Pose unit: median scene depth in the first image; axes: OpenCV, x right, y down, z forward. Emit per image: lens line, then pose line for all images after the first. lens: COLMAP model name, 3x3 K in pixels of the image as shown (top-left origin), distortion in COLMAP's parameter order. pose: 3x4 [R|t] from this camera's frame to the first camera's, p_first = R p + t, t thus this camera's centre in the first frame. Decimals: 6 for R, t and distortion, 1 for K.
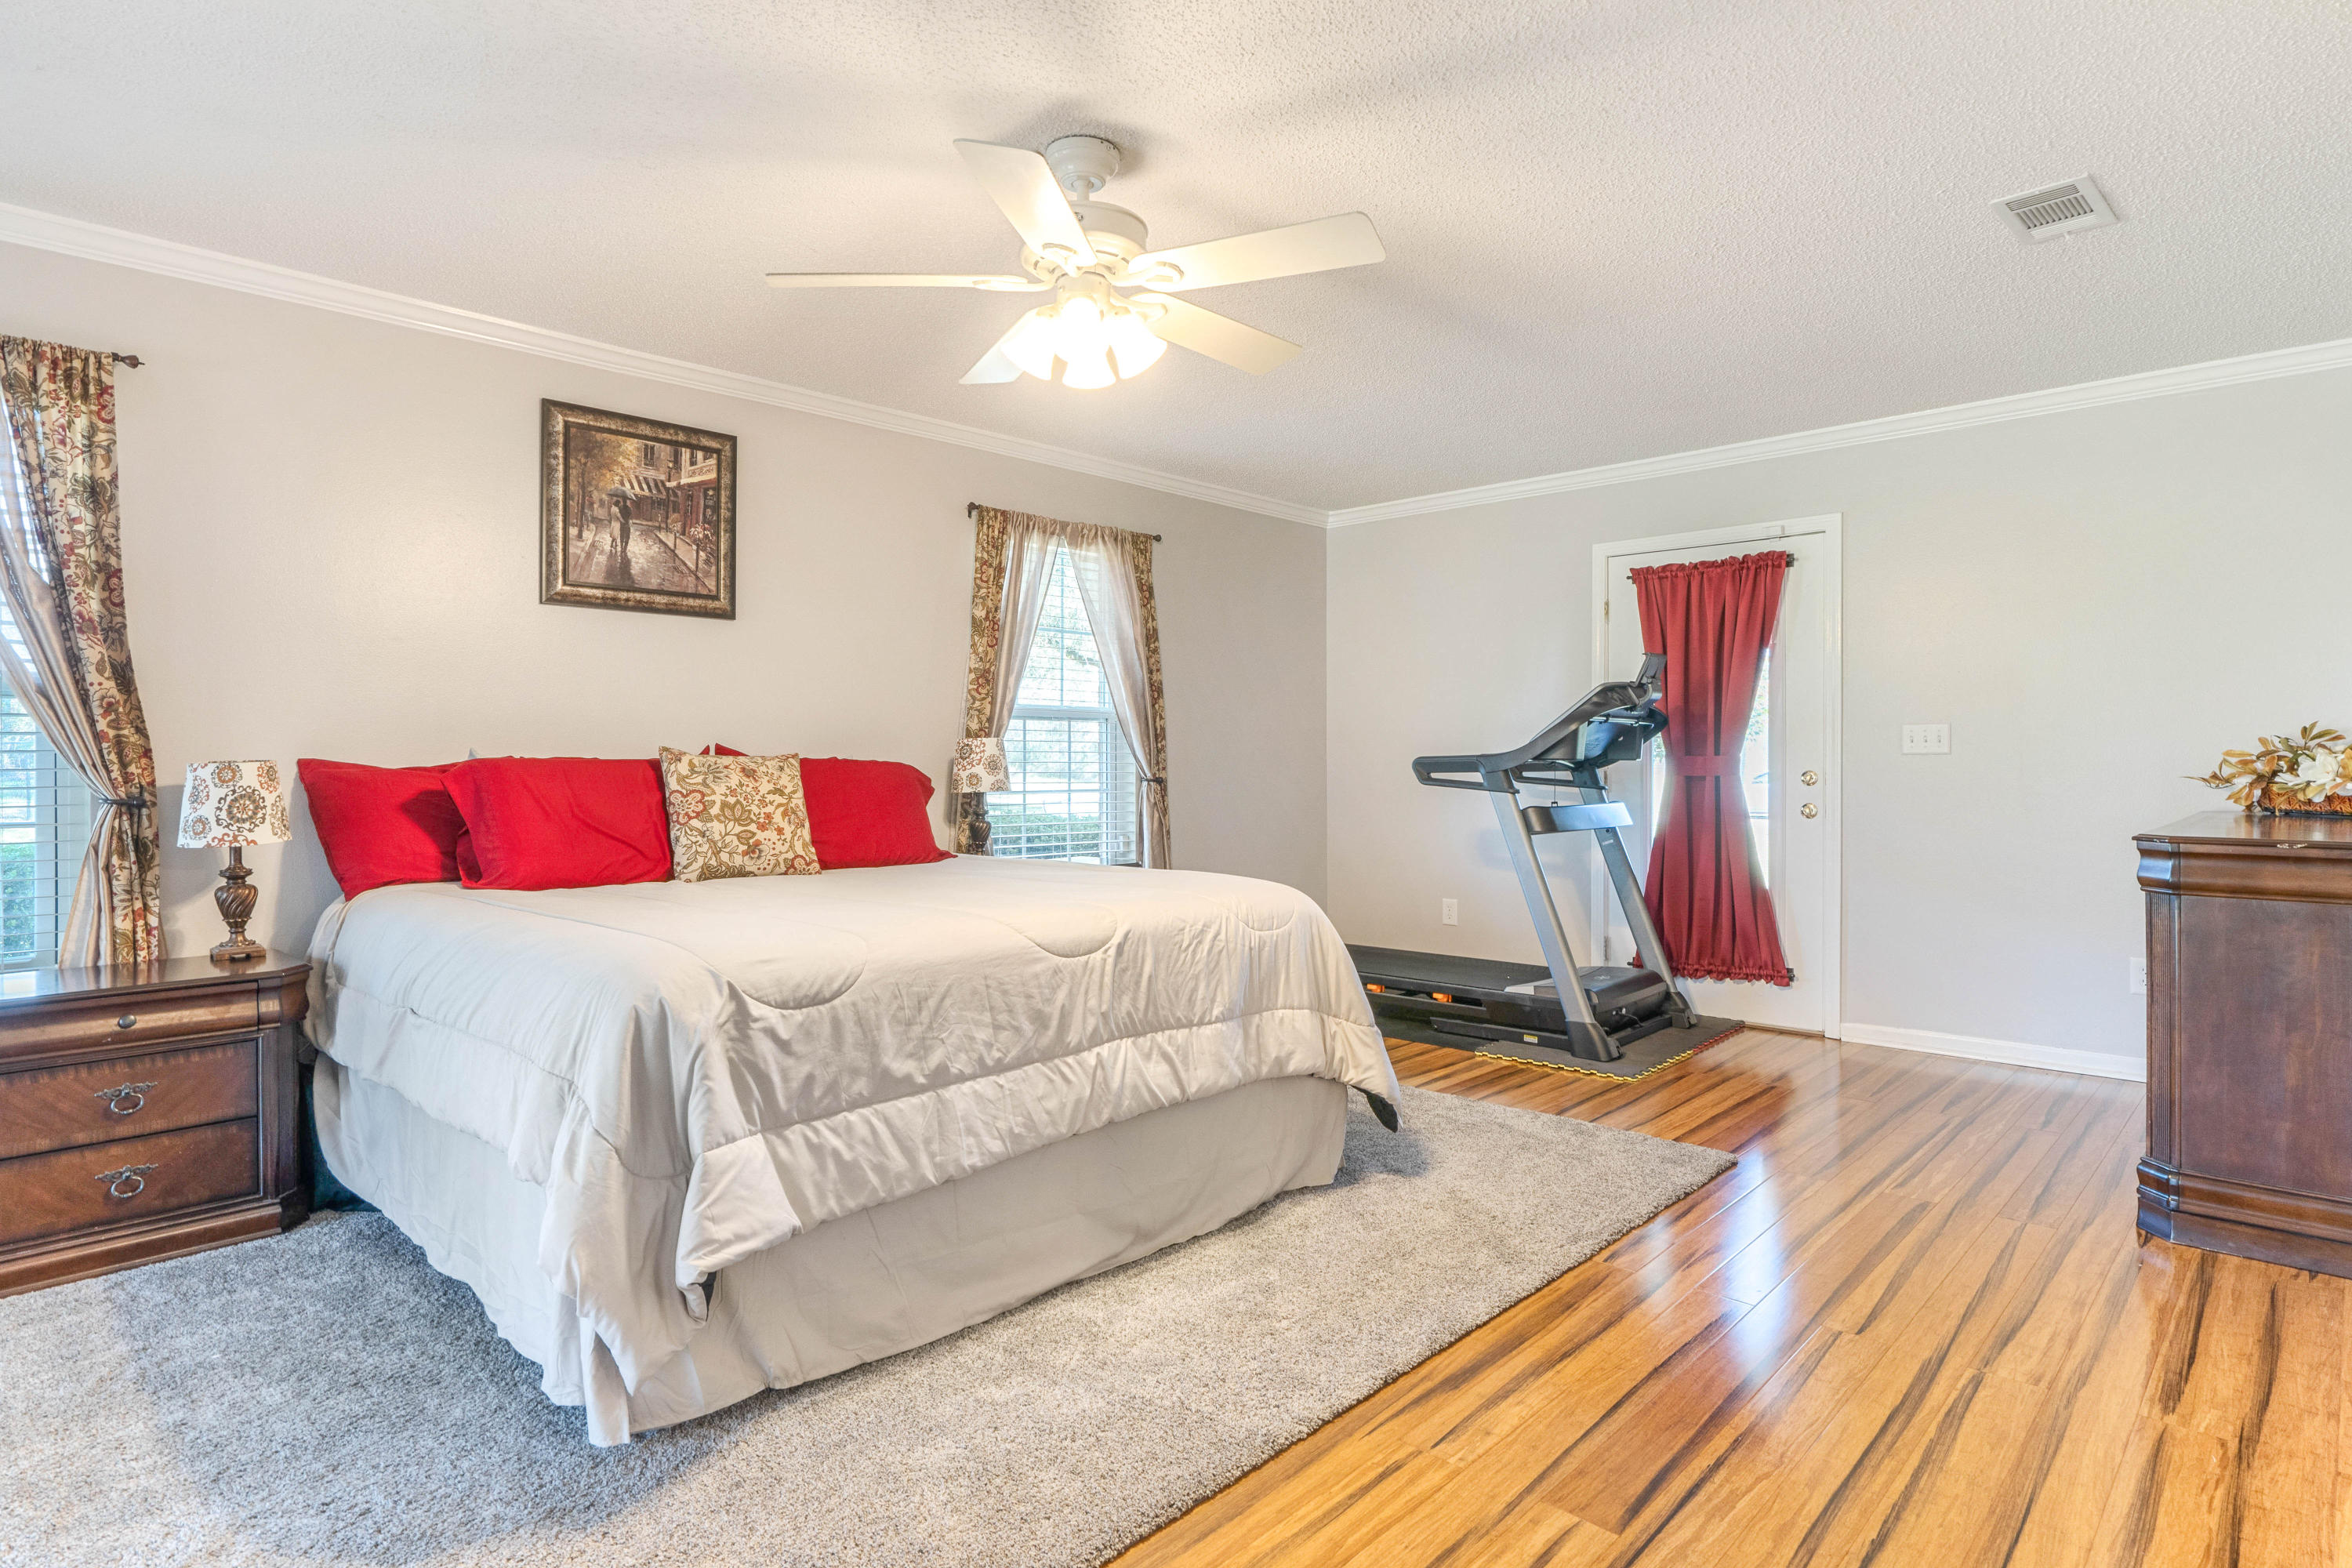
lens RADIAL K [[1254.4, 0, 1178.6], [0, 1254.4, 757.5], [0, 0, 1]] dist [-0.010094, 0.000095]
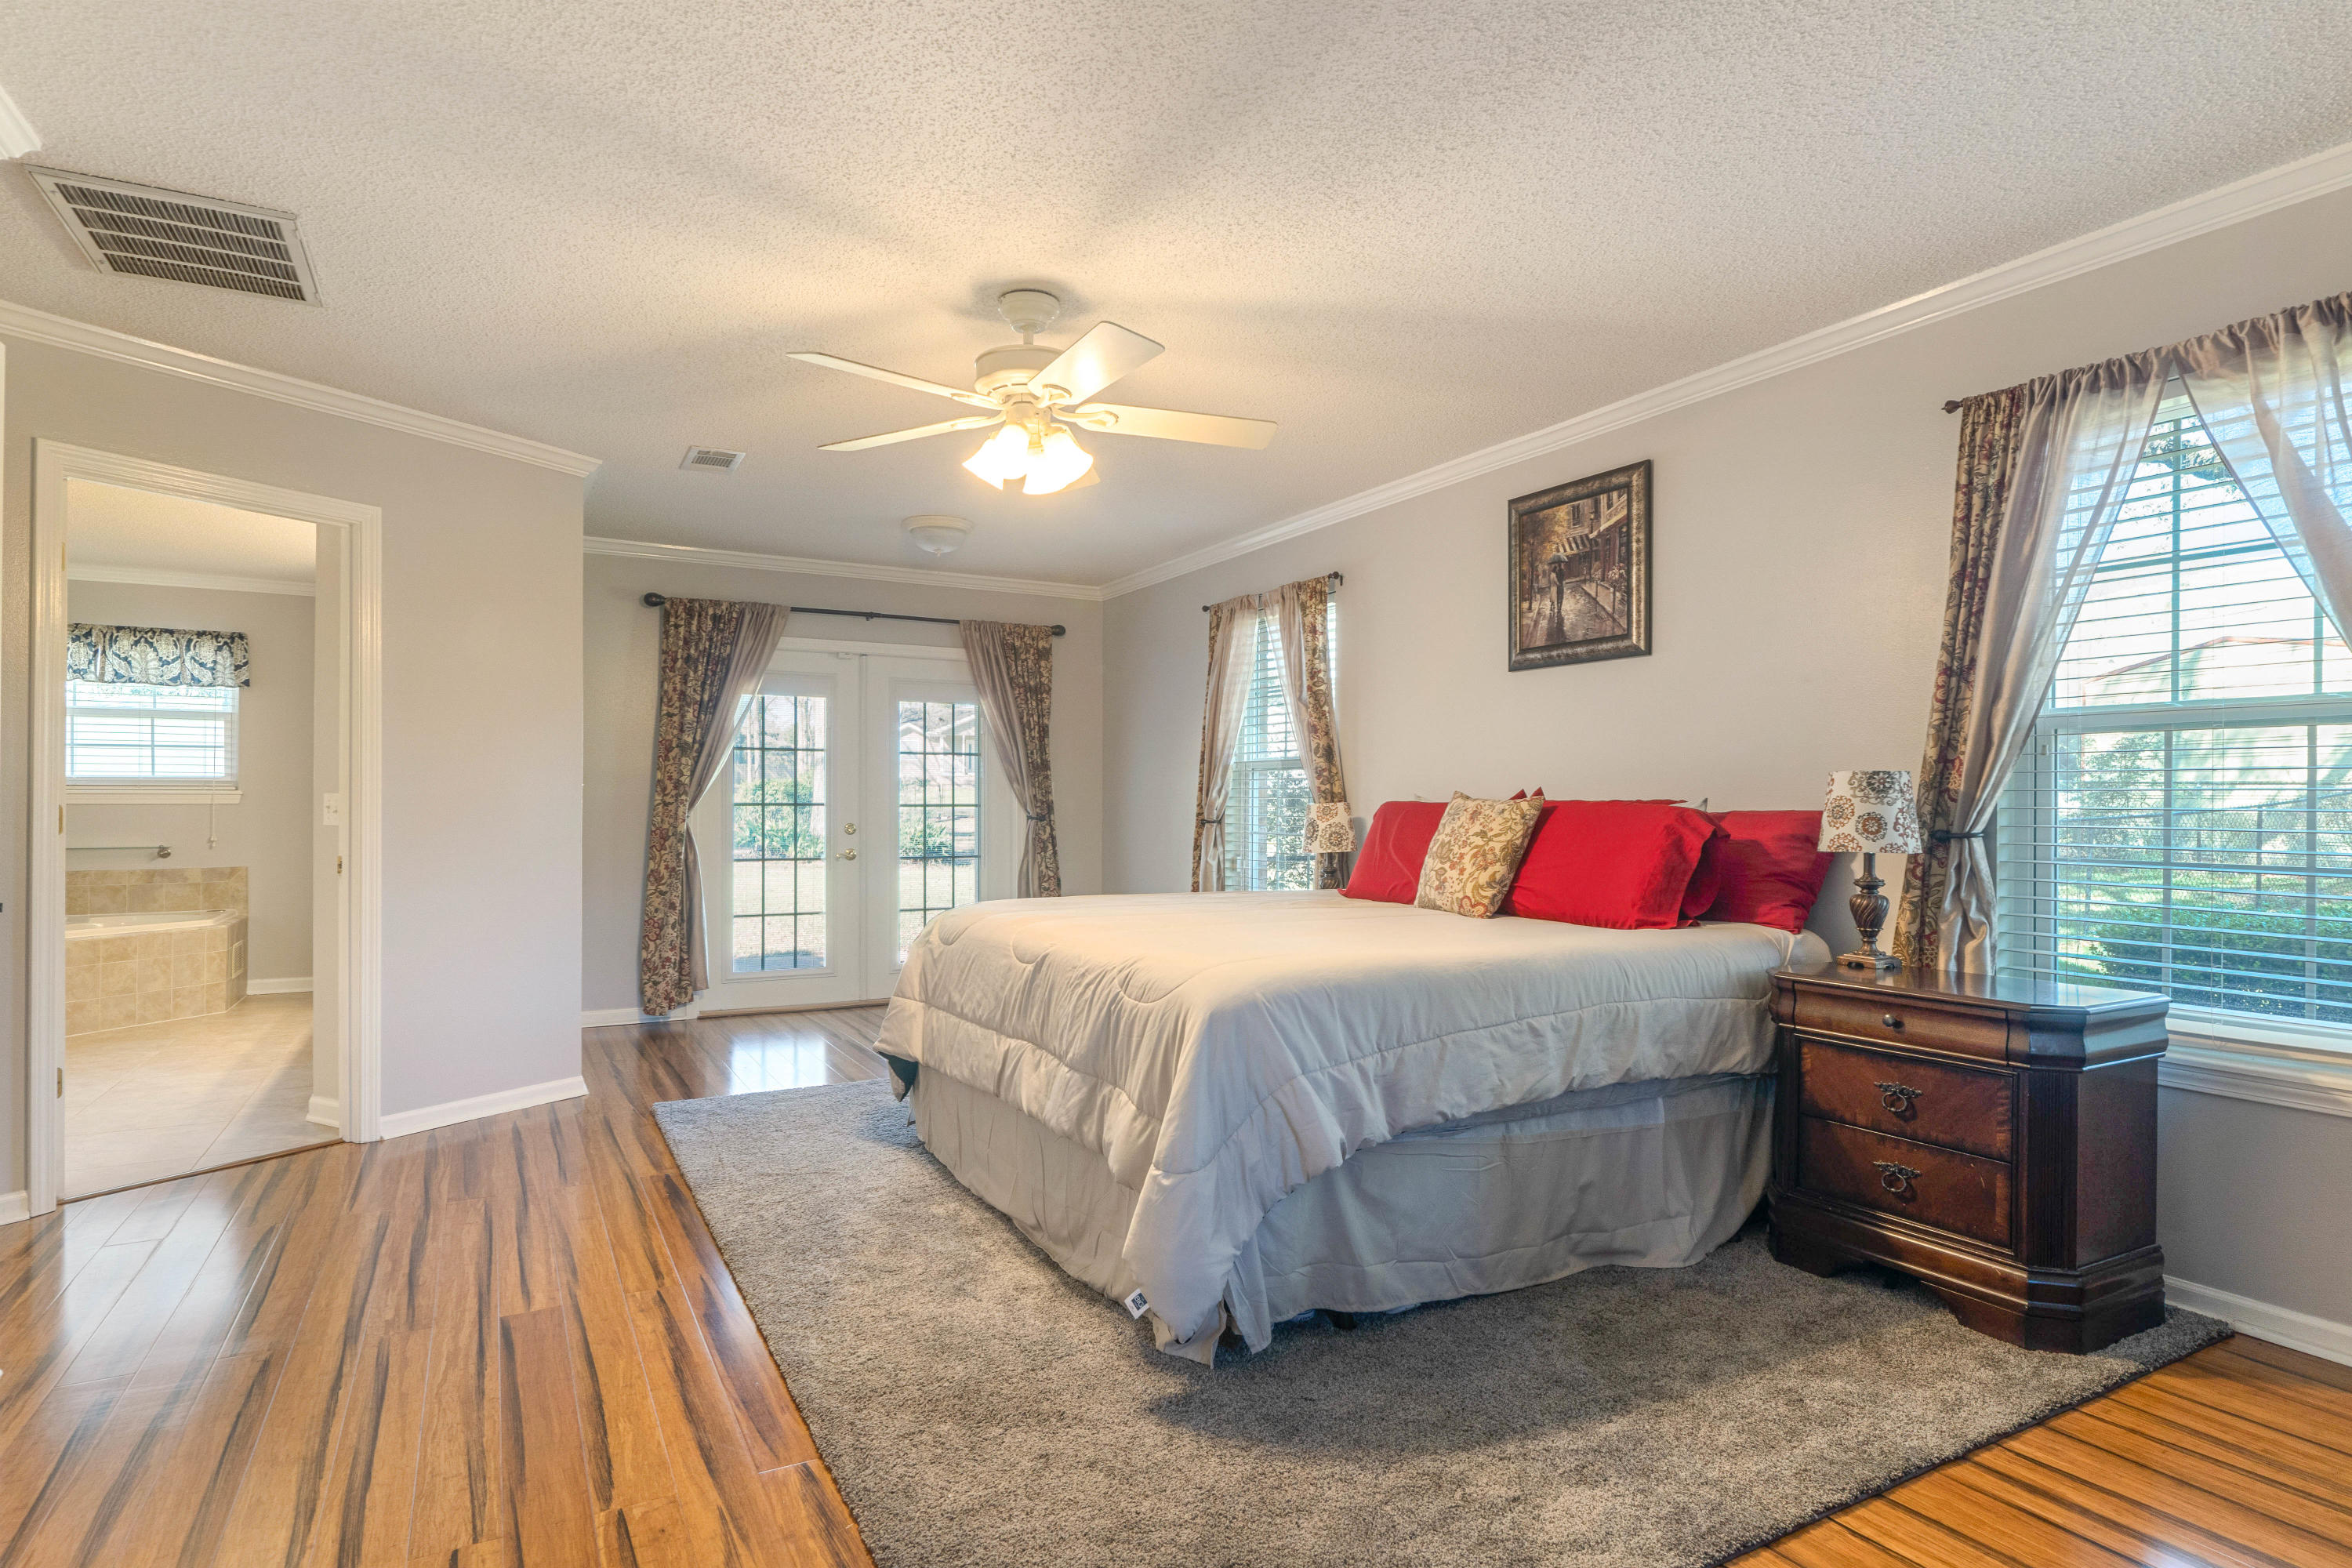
lens RADIAL K [[1244.8, 0, 1173.1], [0, 1244.8, 805.1], [0, 0, 1]] dist [-0.006783, 0.000848]
pose [[-0.305564, 0.005164, -0.952158, 0.697659], [0.002269, 0.999986, 0.004695, -0.001913], [0.952169, -0.000726, -0.305571, 1.017716]]
